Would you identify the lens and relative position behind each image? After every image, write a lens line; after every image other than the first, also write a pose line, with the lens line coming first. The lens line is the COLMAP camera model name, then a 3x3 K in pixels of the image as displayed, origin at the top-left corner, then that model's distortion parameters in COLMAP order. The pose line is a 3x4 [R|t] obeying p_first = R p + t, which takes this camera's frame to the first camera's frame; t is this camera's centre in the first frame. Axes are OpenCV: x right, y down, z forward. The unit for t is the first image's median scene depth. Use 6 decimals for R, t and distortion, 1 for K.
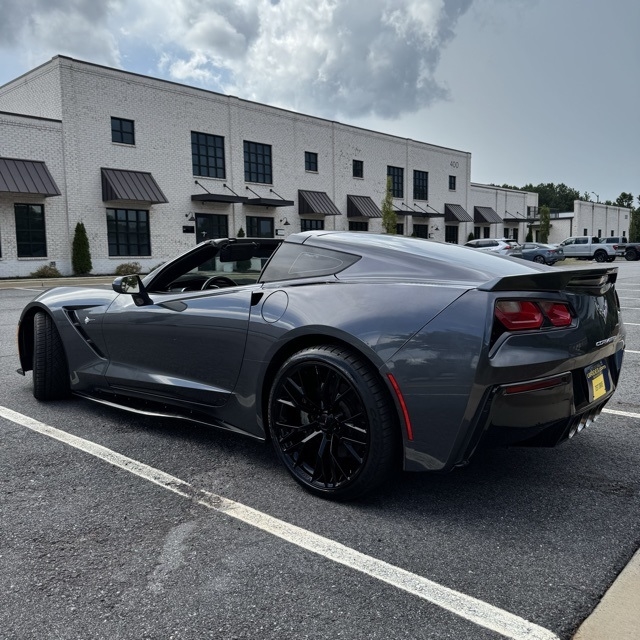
lens RADIAL K [[606.5, 0, 311.3], [0, 606.5, 323.5], [0, 0, 1]] dist [0.002297, 0.000000]
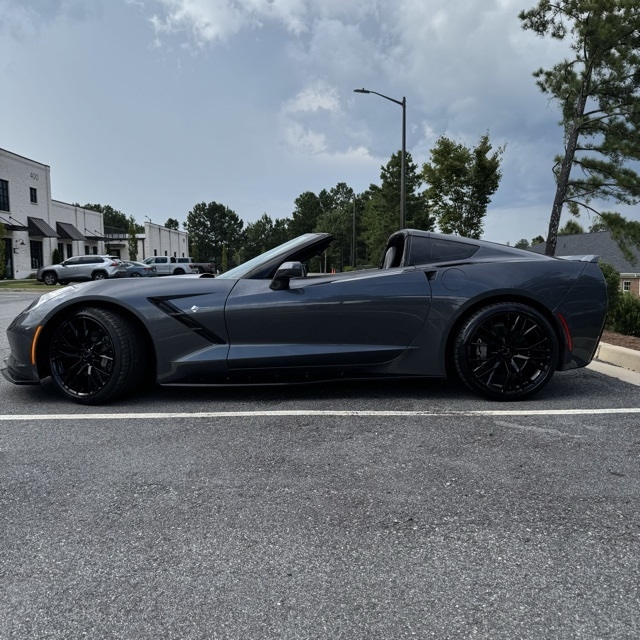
lens RADIAL K [[606.5, 0, 321.6], [0, 606.5, 330.6], [0, 0, 1]] dist [0.002297, 0.000000]
pose [[0.728925, -0.053867, 0.682471, -0.153003], [0.069578, 0.997567, 0.004424, 0.007778], [-0.681049, 0.044261, 0.730899, 0.021524]]
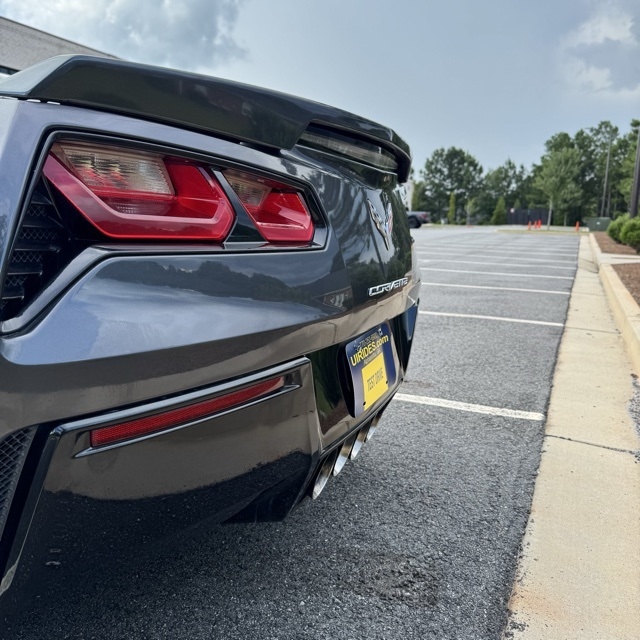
lens RADIAL K [[606.5, 0, 321.3], [0, 606.5, 325.2], [0, 0, 1]] dist [0.002297, 0.000000]
pose [[0.943195, -0.020174, 0.331628, 0.032023], [0.000326, 0.998211, 0.059796, 0.003676], [-0.332241, -0.056291, 0.941513, 0.065663]]
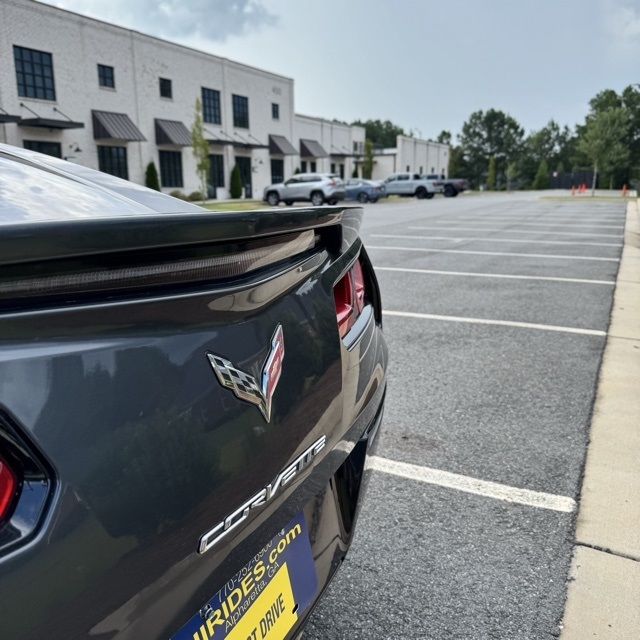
lens RADIAL K [[606.5, 0, 323.3], [0, 606.5, 324.2], [0, 0, 1]] dist [0.002297, 0.000000]
pose [[0.960985, -0.052138, 0.271642, 0.050470], [0.023715, 0.993988, 0.106886, -0.008161], [-0.275582, -0.096274, 0.956444, 0.085689]]
